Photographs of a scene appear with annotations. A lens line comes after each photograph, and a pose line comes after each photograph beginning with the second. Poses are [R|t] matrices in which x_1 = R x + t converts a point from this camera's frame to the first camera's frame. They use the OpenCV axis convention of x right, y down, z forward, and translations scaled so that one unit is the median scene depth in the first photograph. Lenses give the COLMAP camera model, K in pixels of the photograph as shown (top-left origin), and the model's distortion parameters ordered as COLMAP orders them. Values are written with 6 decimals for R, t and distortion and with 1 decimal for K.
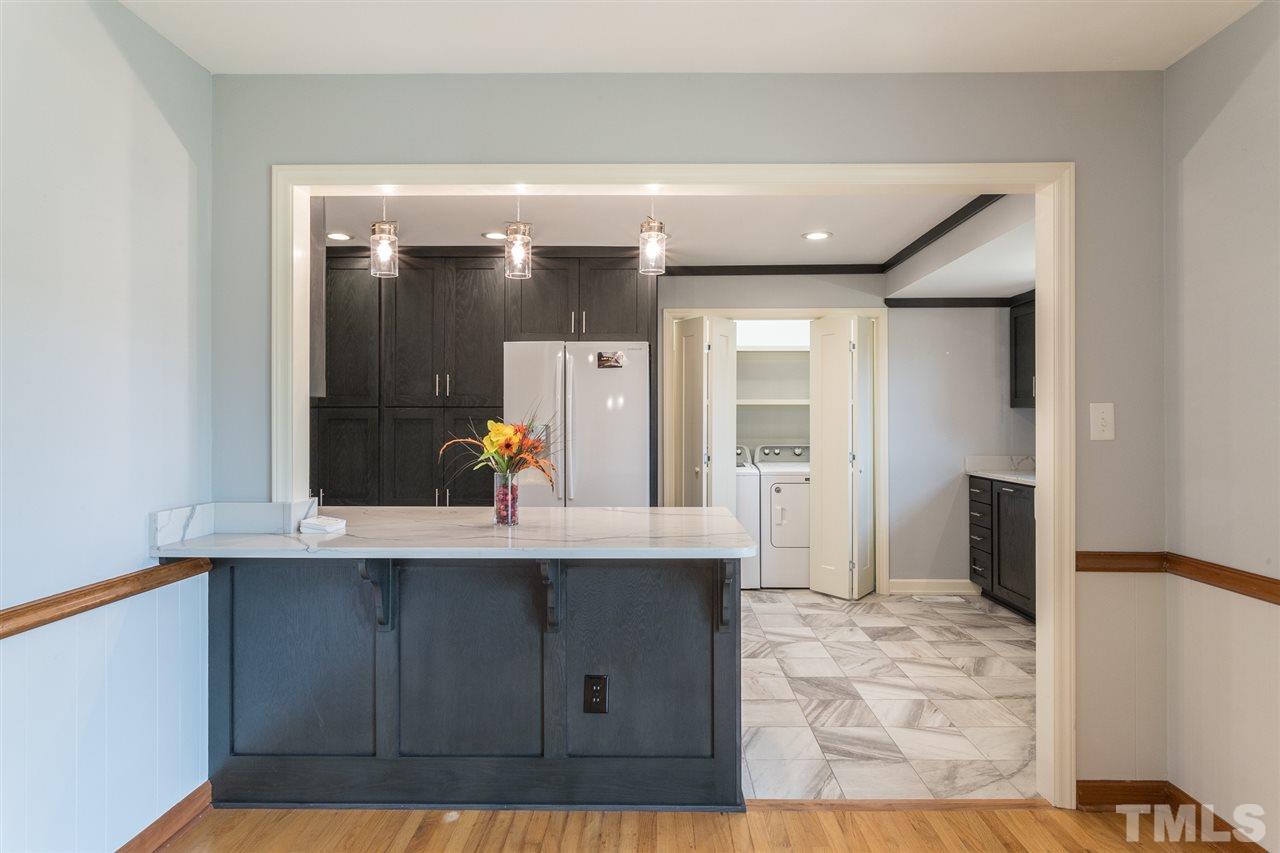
lens RADIAL K [[749.0, 0, 645.4], [0, 749.0, 416.5], [0, 0, 1]] dist [-0.007332, 0.007770]
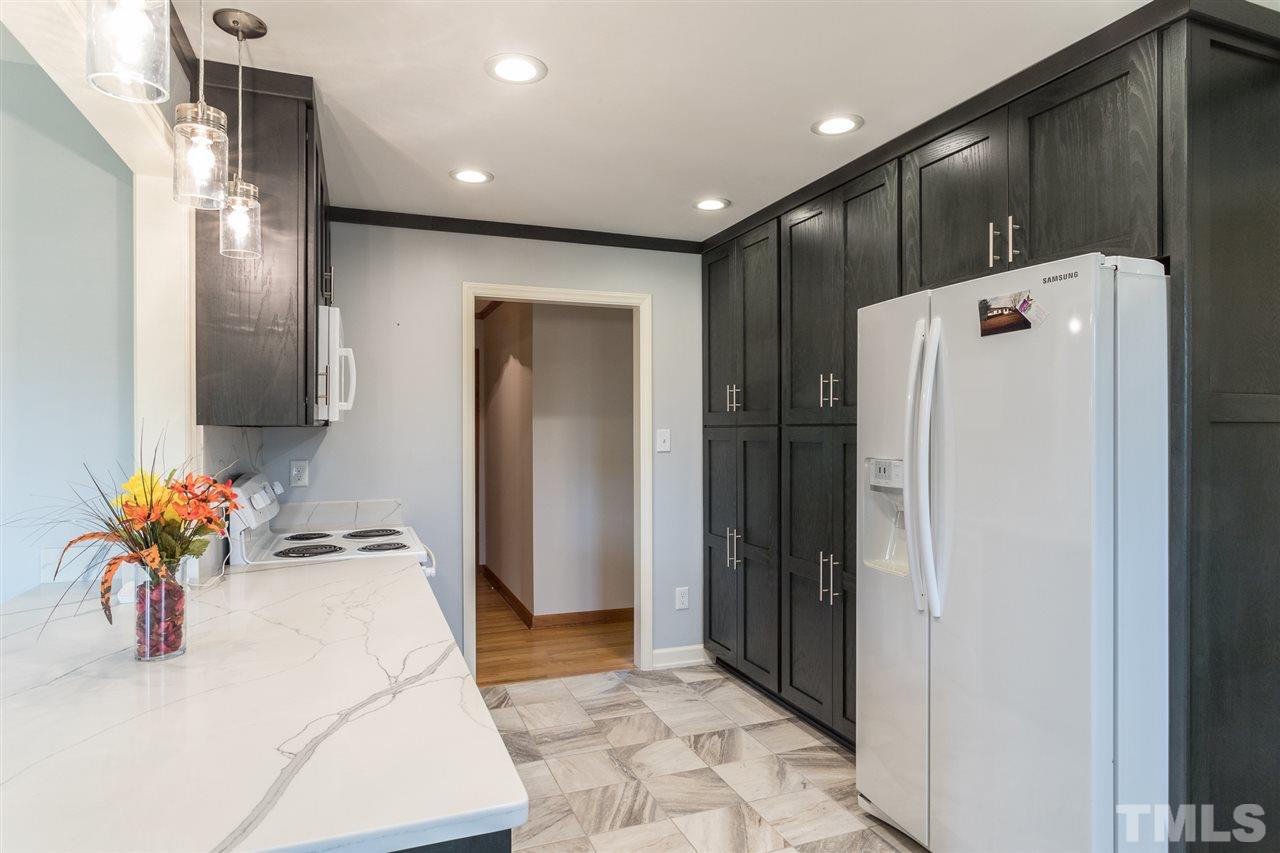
lens RADIAL K [[749.0, 0, 641.5], [0, 749.0, 424.2], [0, 0, 1]] dist [-0.007332, 0.007770]
pose [[0.387225, -0.009444, -0.921937, 0.270206], [0.014099, 0.999891, -0.004321, -0.013356], [0.921878, -0.011325, 0.387316, 0.646098]]
